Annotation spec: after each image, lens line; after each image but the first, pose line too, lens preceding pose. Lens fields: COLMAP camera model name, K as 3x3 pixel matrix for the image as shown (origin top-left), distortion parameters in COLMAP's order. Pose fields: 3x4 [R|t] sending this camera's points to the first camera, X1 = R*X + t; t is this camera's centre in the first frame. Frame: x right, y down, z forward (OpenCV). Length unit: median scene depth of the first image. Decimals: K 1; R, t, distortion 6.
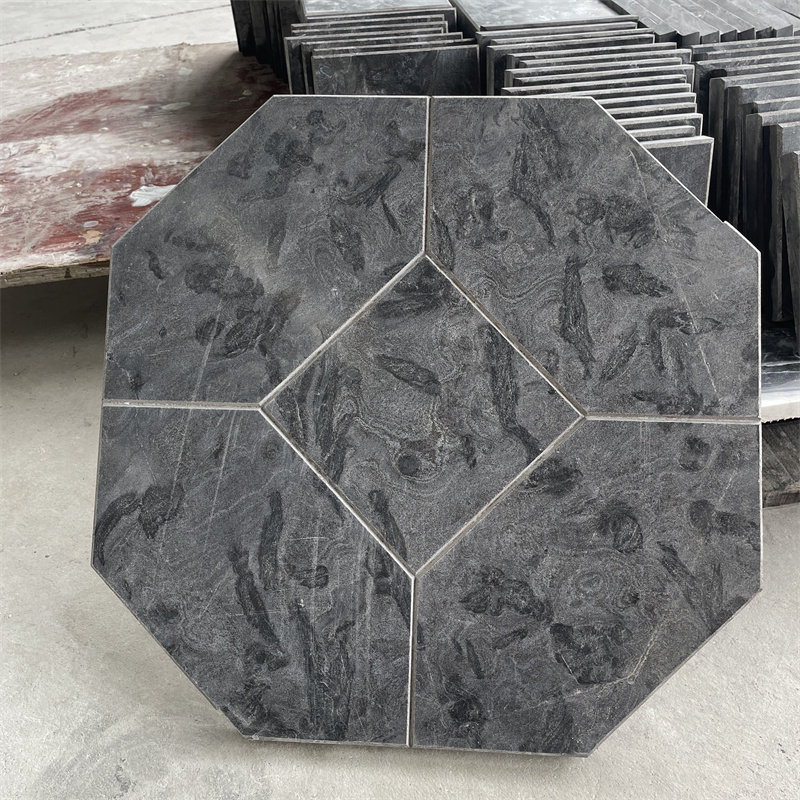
lens RADIAL K [[787.4, 0, 400.0], [0, 787.4, 400.0], [0, 0, 1]] dist [0.093238, -0.122540]
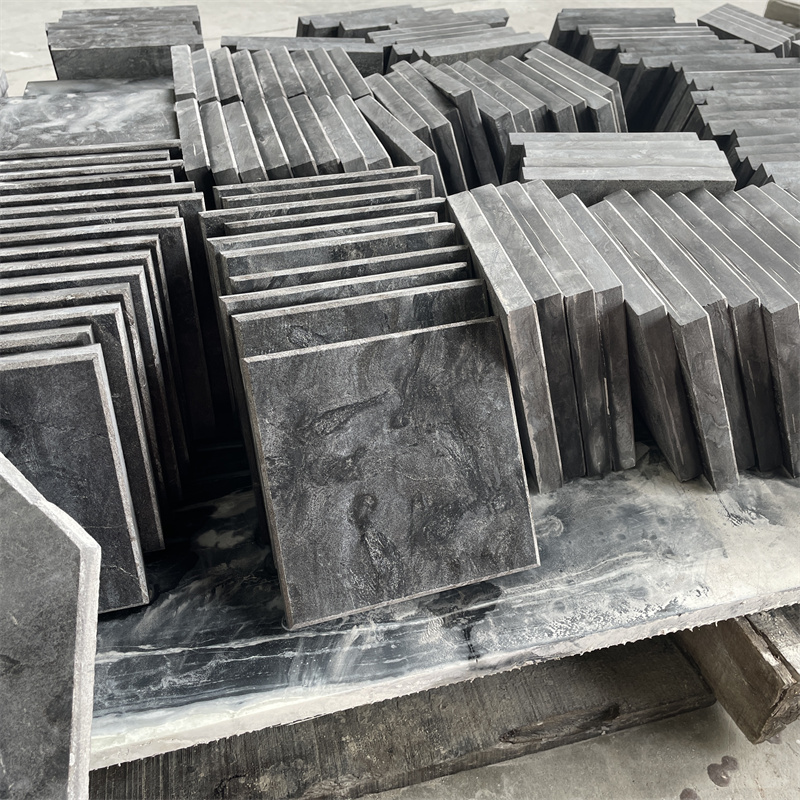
lens RADIAL K [[787.4, 0, 400.0], [0, 787.4, 400.0], [0, 0, 1]] dist [0.093238, -0.122540]
pose [[0.997435, -0.022160, 0.068060, 0.668580], [0.025315, 0.998627, -0.045852, -0.270625], [-0.066951, 0.047458, 0.996627, 0.314752]]
